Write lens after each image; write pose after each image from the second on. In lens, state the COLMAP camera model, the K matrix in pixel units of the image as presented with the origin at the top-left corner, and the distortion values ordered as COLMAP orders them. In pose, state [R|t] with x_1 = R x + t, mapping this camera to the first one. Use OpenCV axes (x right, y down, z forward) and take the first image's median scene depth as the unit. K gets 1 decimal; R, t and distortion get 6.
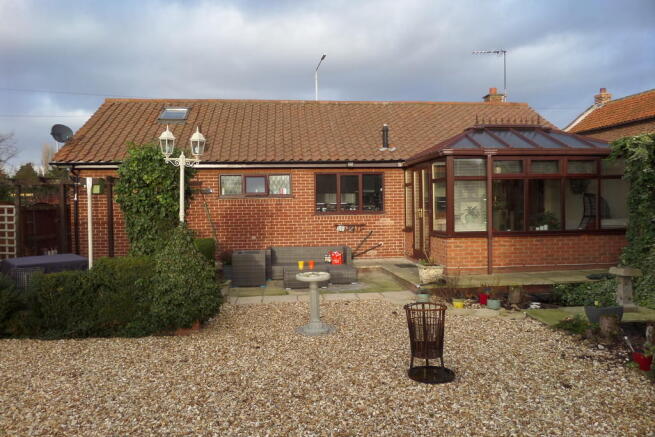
lens RADIAL K [[483.1, 0, 328.1], [0, 483.1, 217.1], [0, 0, 1]] dist [-0.001819, 0.000233]
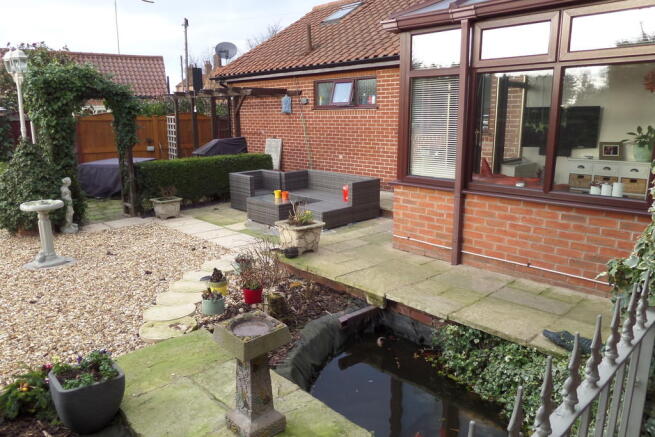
lens RADIAL K [[483.1, 0, 327.9], [0, 483.1, 220.5], [0, 0, 1]] dist [-0.001819, 0.000233]
pose [[0.565377, 0.186041, -0.803578, 0.659967], [-0.020415, 0.977089, 0.211848, -0.033553], [0.824580, -0.103368, 0.556222, 0.606751]]
